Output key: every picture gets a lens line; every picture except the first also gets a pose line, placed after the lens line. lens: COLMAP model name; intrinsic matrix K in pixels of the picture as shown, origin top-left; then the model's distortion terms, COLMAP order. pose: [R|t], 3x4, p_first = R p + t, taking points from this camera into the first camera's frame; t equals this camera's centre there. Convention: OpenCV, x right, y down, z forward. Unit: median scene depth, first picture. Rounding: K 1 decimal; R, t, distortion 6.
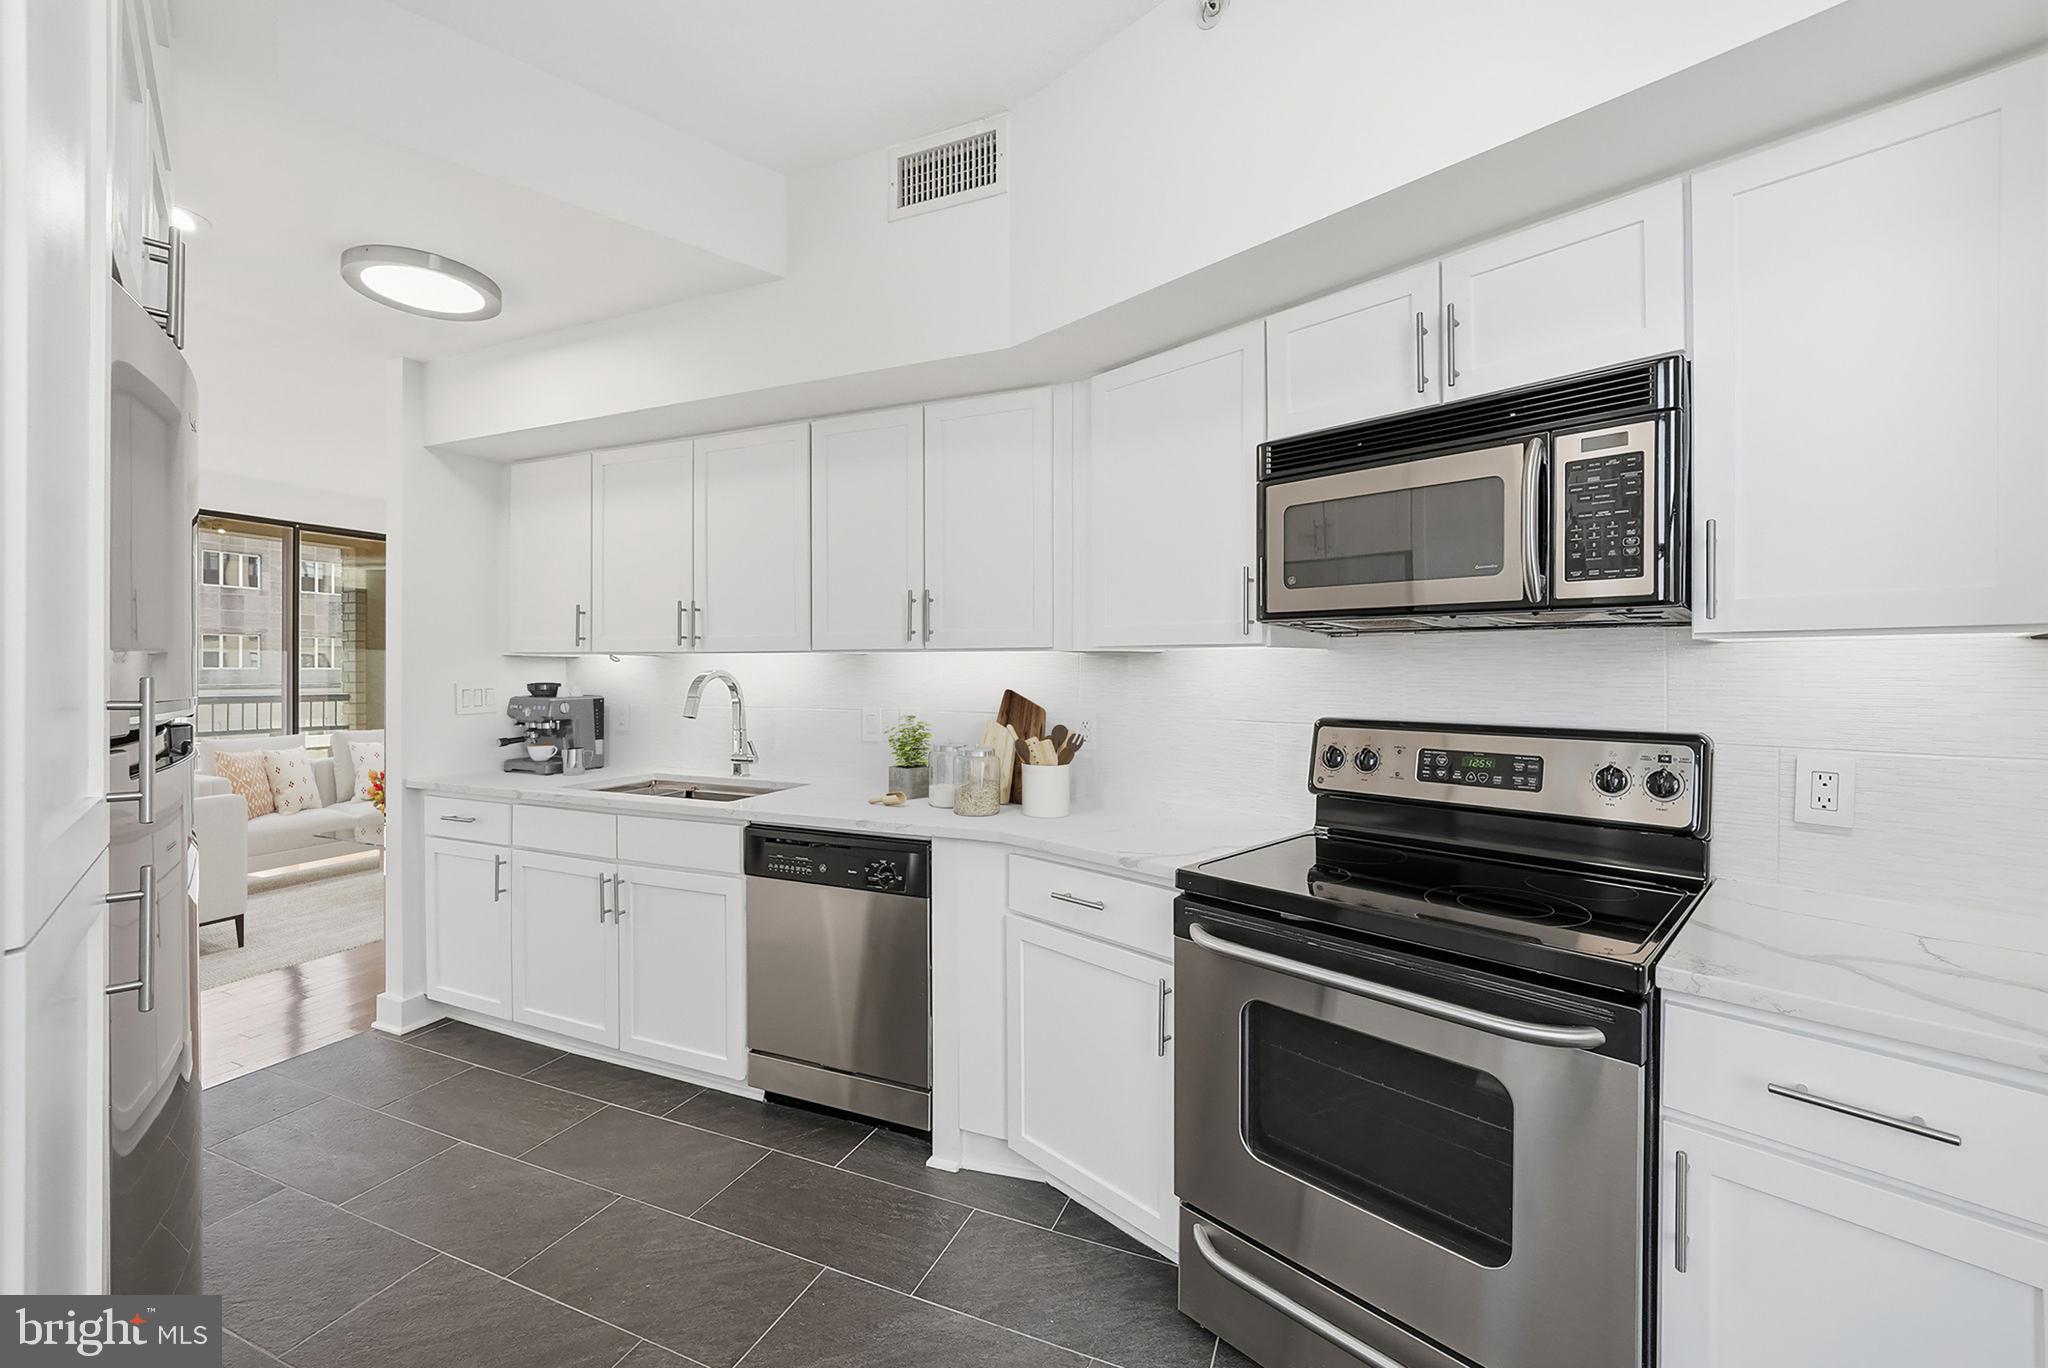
lens RADIAL K [[825.5, 0, 1022.9], [0, 825.5, 671.7], [0, 0, 1]] dist [-0.001591, 0.000083]
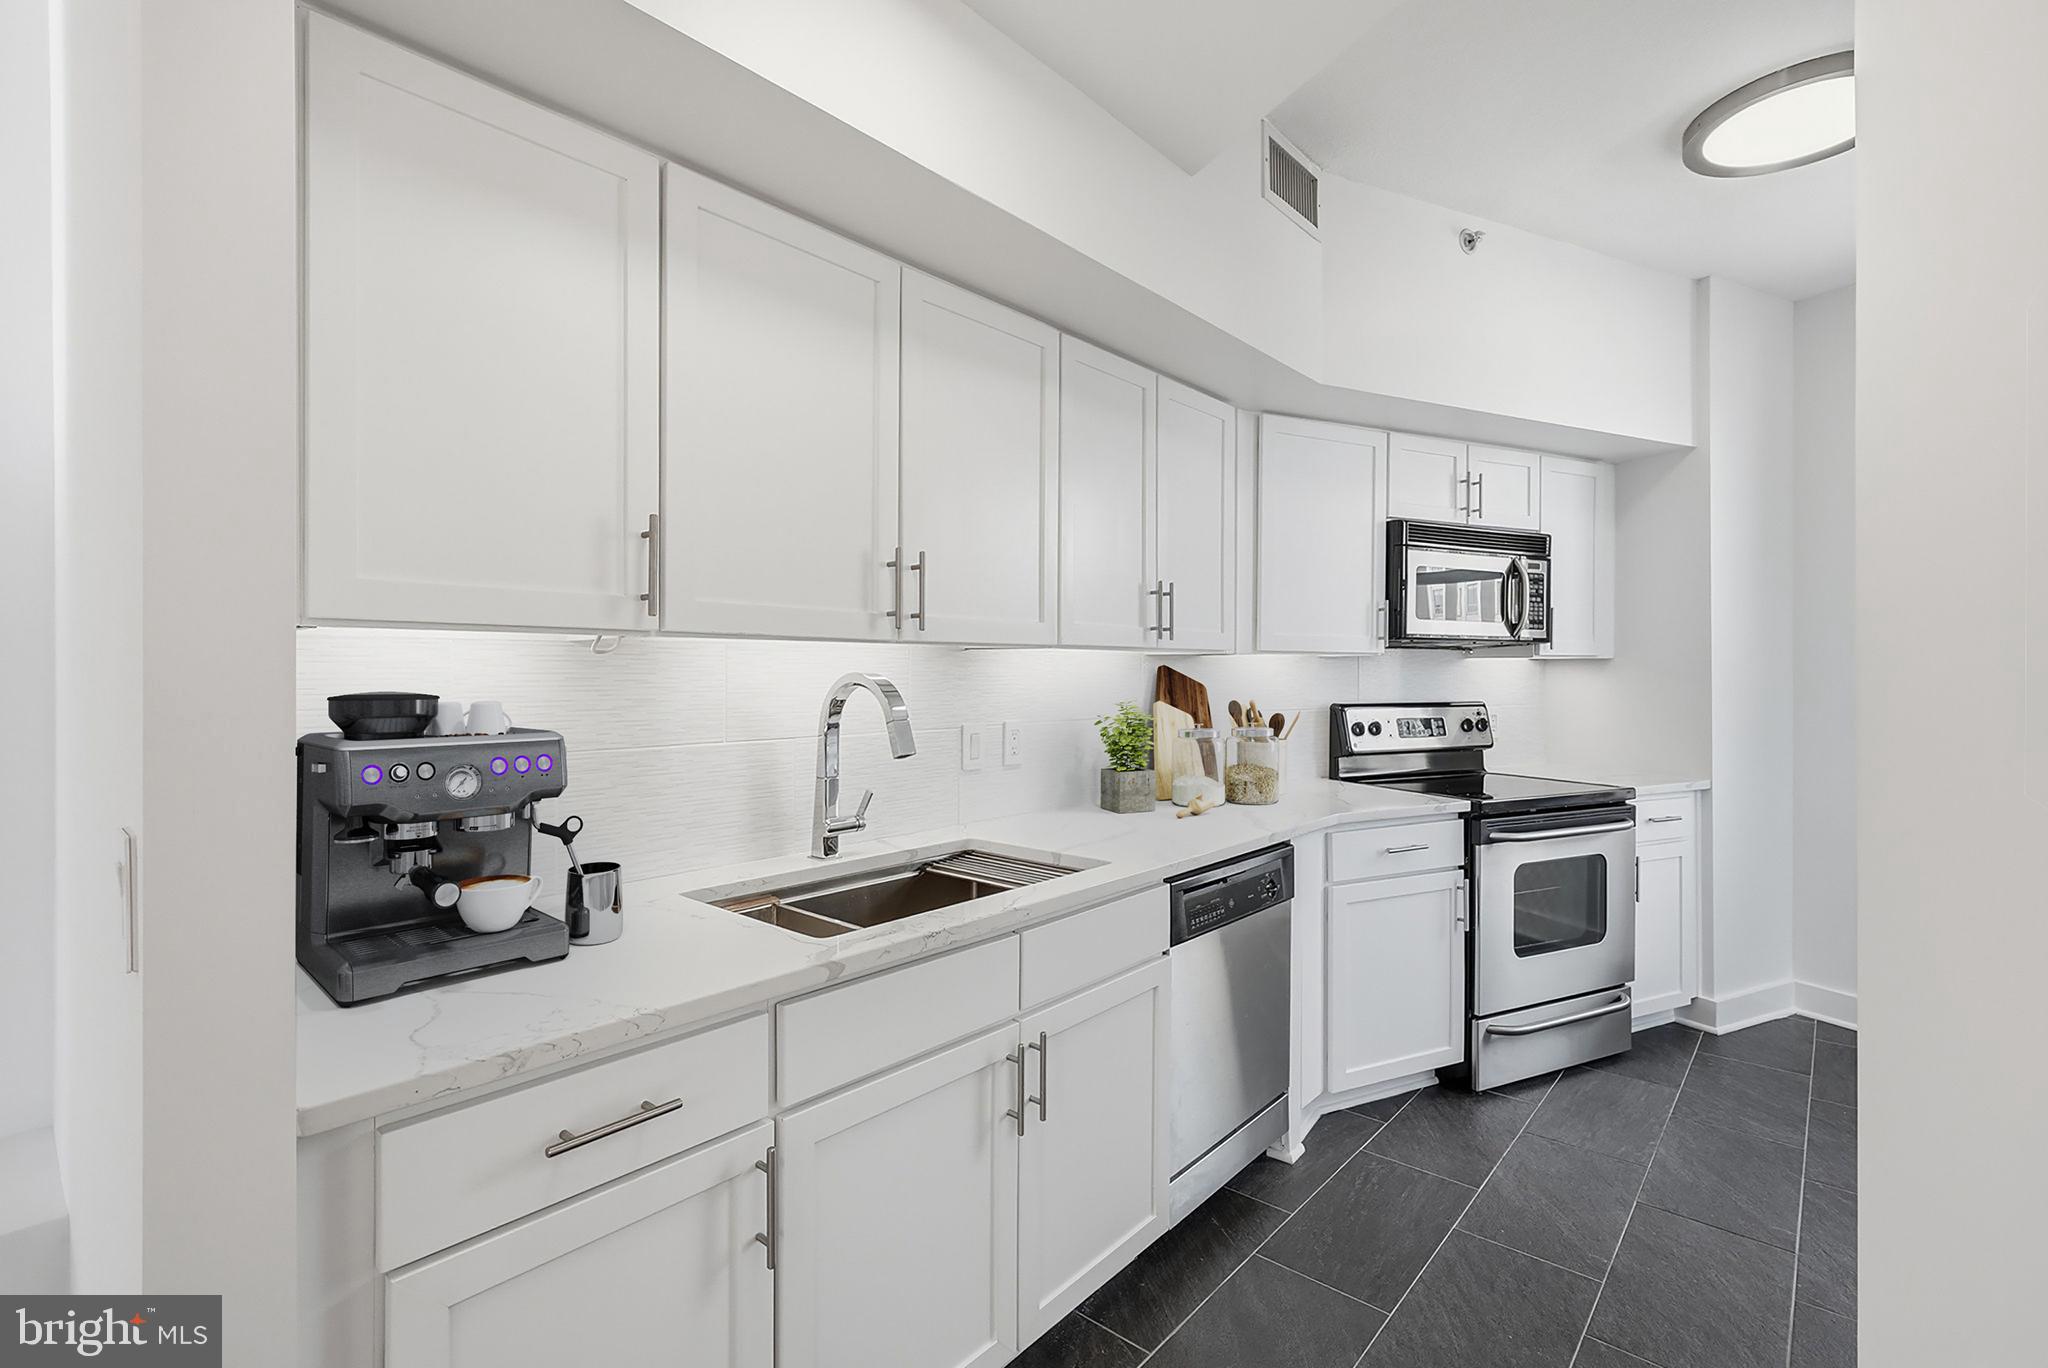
lens RADIAL K [[926.6, 0, 1017.8], [0, 926.6, 672.4], [0, 0, 1]] dist [-0.002038, 0.000292]
pose [[0.318536, -0.006627, 0.947888, -1.315383], [-0.001440, 0.999971, 0.007475, -0.010066], [-0.947910, -0.003746, 0.318517, 0.974533]]
